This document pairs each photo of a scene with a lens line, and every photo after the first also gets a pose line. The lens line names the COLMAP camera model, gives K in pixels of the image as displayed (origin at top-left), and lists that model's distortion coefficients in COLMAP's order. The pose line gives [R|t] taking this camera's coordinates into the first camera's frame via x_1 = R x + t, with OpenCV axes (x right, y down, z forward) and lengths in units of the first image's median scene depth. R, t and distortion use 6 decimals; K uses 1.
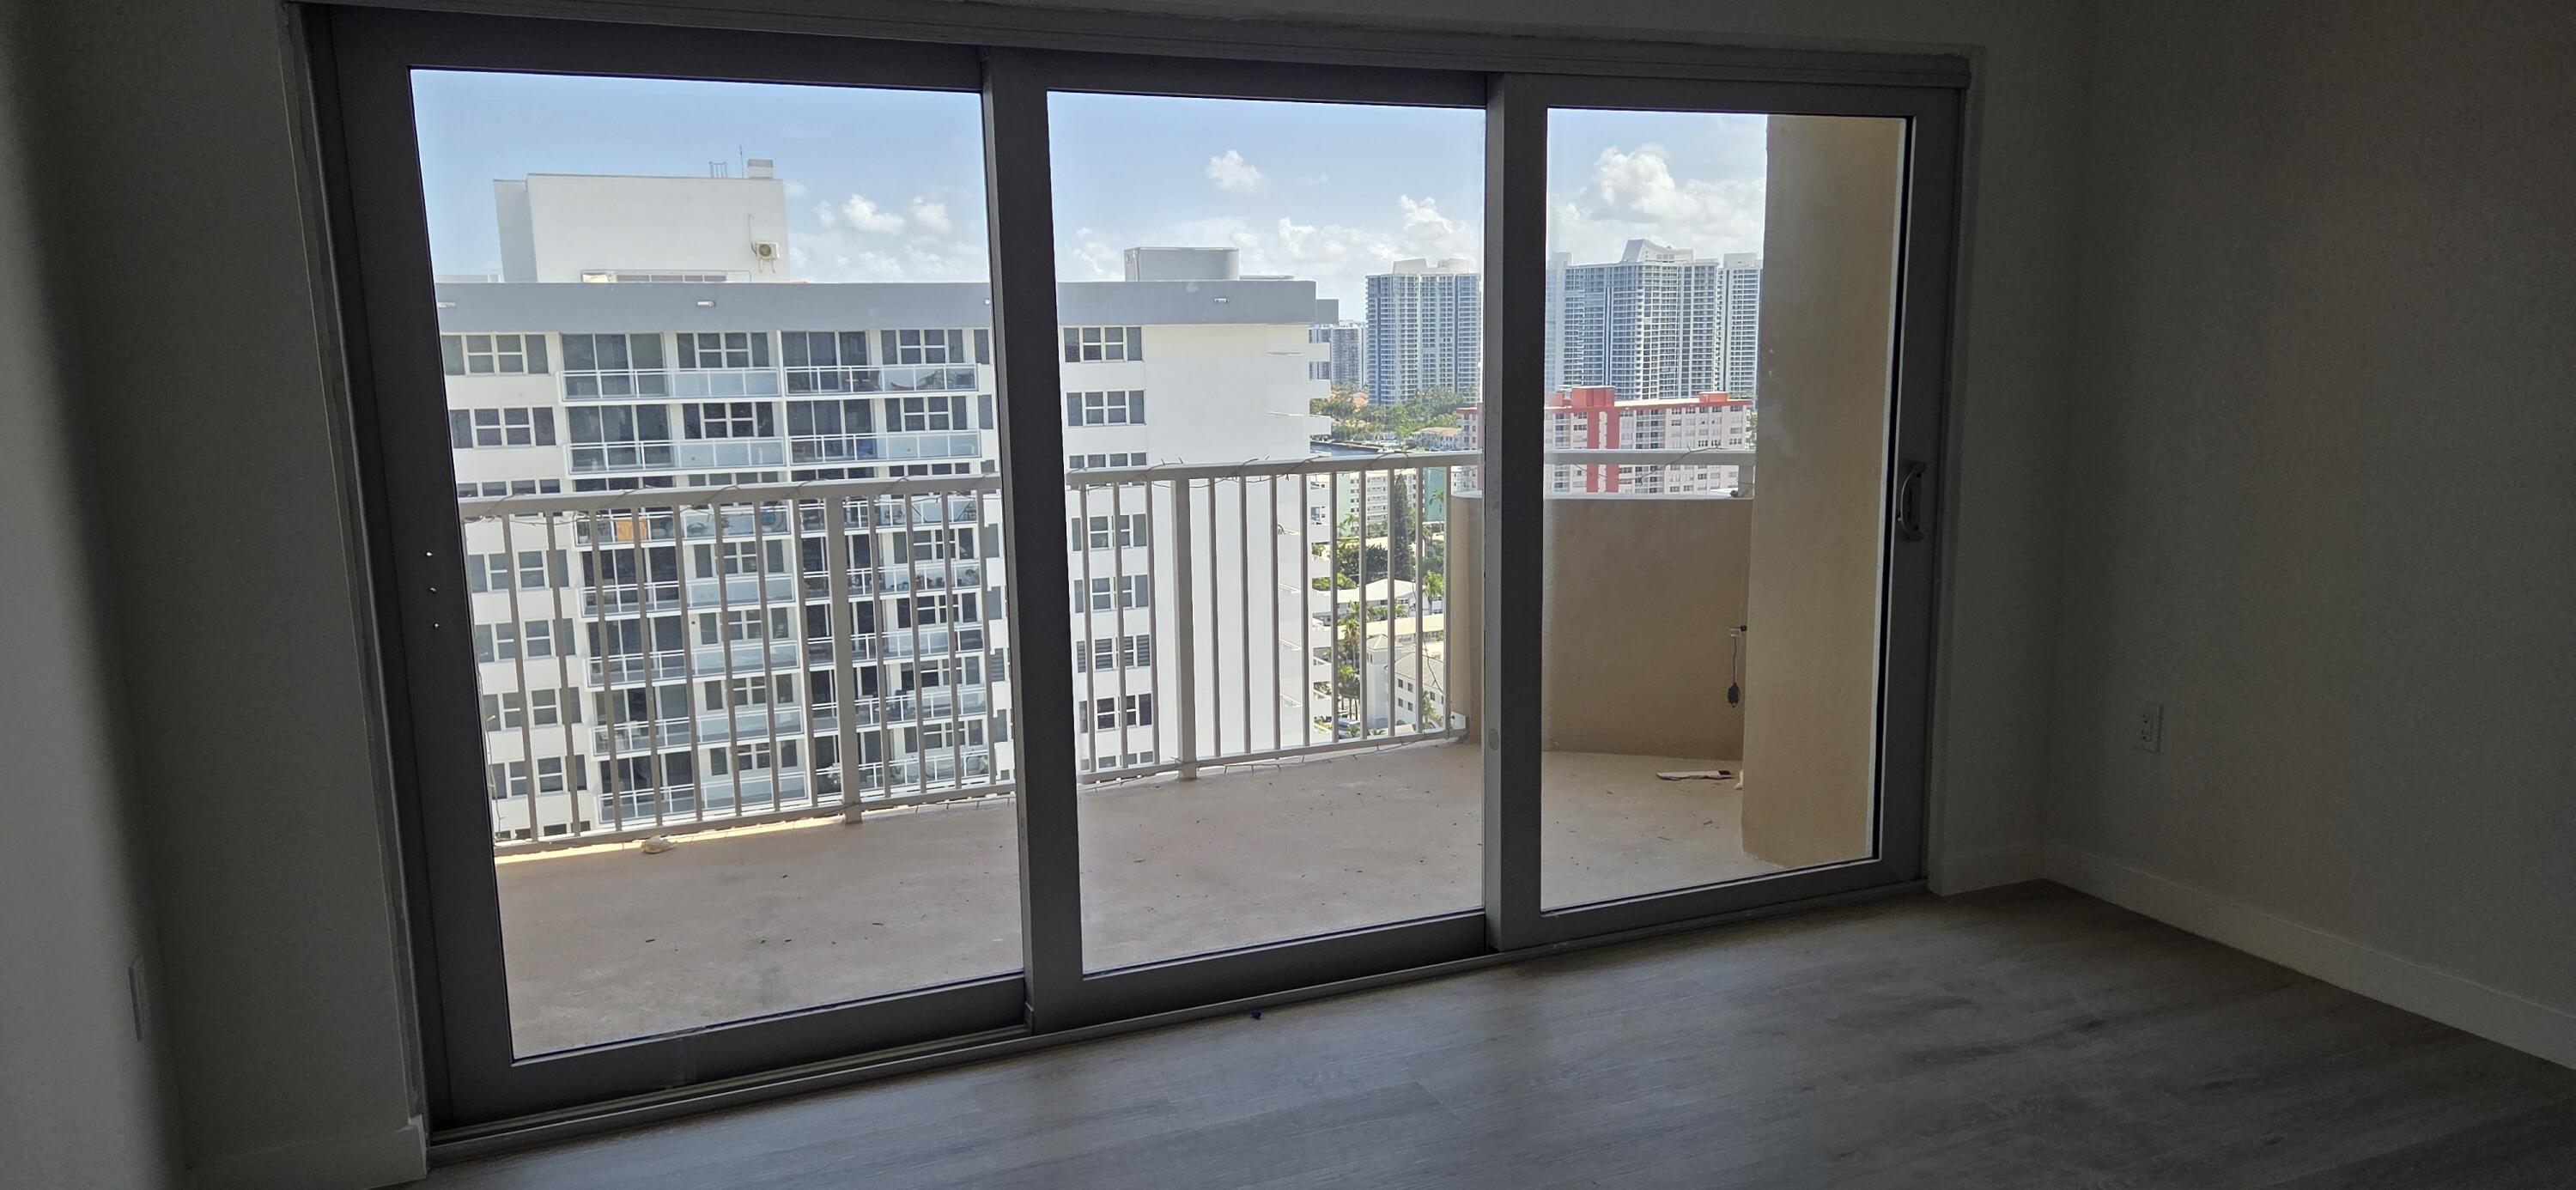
lens RADIAL K [[1726.6, 0, 1309.2], [0, 1726.6, 658.9], [0, 0, 1]] dist [0.071604, -0.068546]
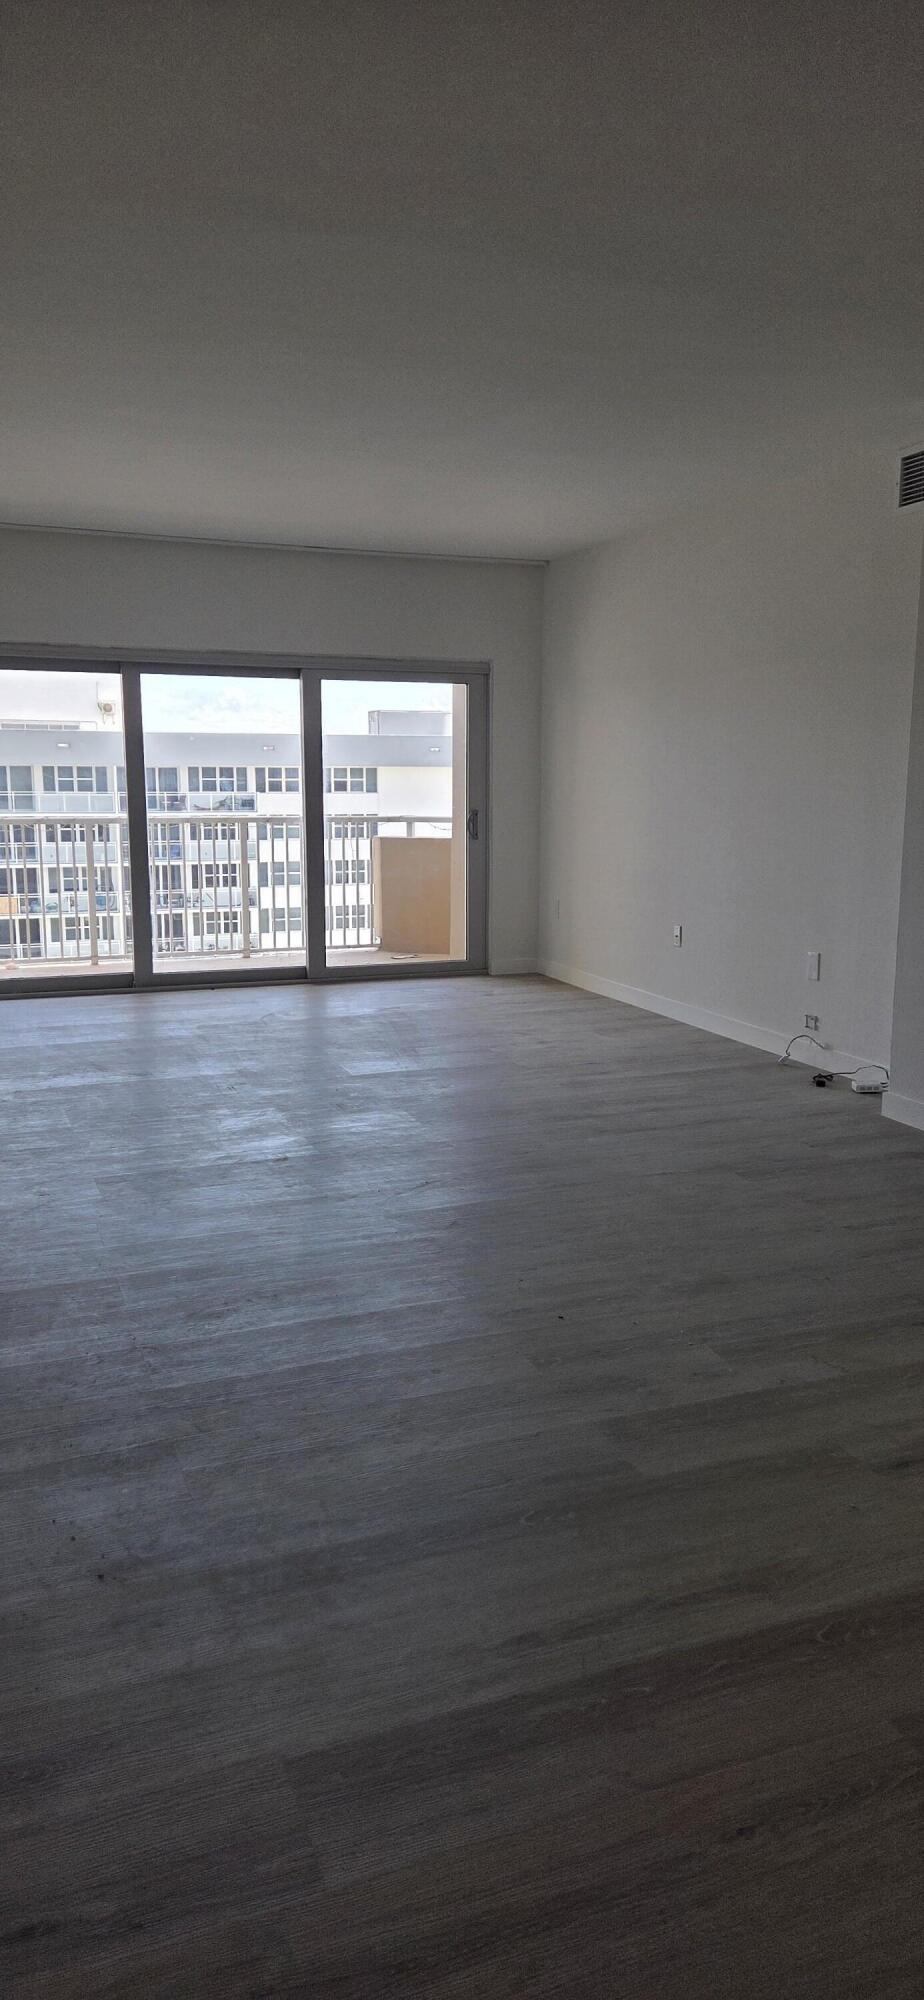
lens RADIAL K [[1230.6, 0, 466.9], [0, 1230.6, 1000.1], [0, 0, 1]] dist [0.006324, 0.000225]
pose [[0.999619, 0.025249, -0.011182, 0.383102], [-0.025300, 0.999670, -0.004456, 0.204017], [0.011066, 0.004737, 0.999928, -0.965328]]
